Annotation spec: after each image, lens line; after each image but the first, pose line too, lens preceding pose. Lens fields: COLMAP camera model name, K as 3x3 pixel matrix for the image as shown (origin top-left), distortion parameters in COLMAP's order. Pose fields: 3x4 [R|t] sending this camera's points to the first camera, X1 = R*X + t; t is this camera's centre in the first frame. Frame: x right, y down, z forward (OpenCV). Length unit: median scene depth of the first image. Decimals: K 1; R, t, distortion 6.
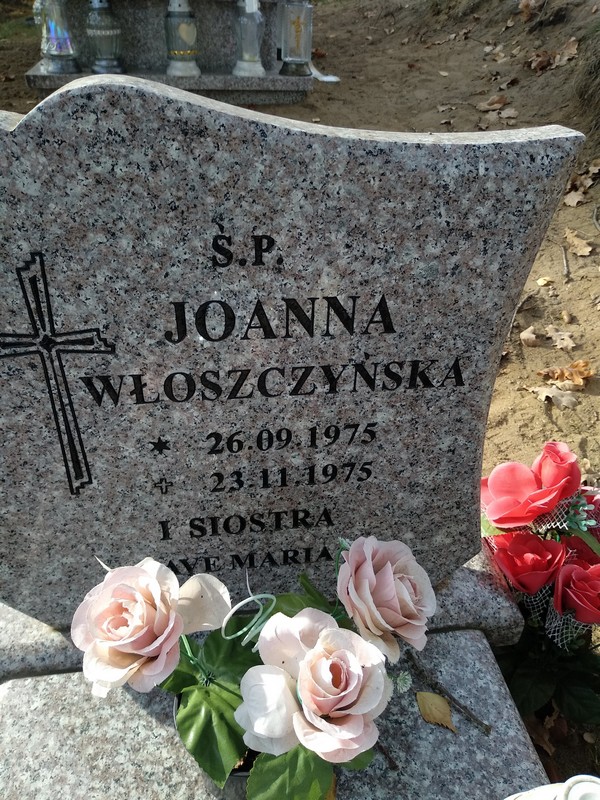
lens RADIAL K [[601.2, 0, 321.1], [0, 601.2, 375.0], [0, 0, 1]] dist [-0.029000, 0.020547]
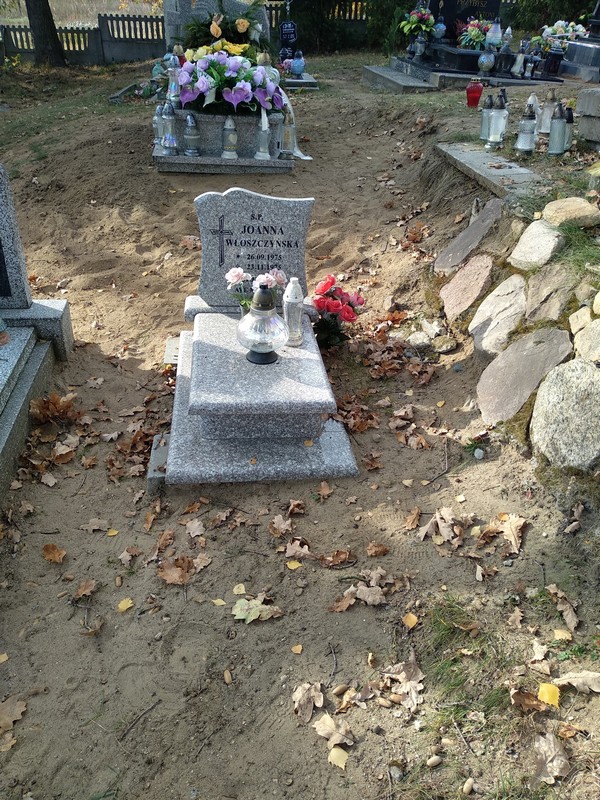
lens RADIAL K [[601.2, 0, 299.2], [0, 601.2, 400.5], [0, 0, 1]] dist [-0.029000, 0.020547]
pose [[0.997902, 0.050651, -0.040329, 0.130595], [-0.051687, 0.998348, -0.025083, 0.363202], [0.038992, 0.027114, 0.998872, -1.017798]]
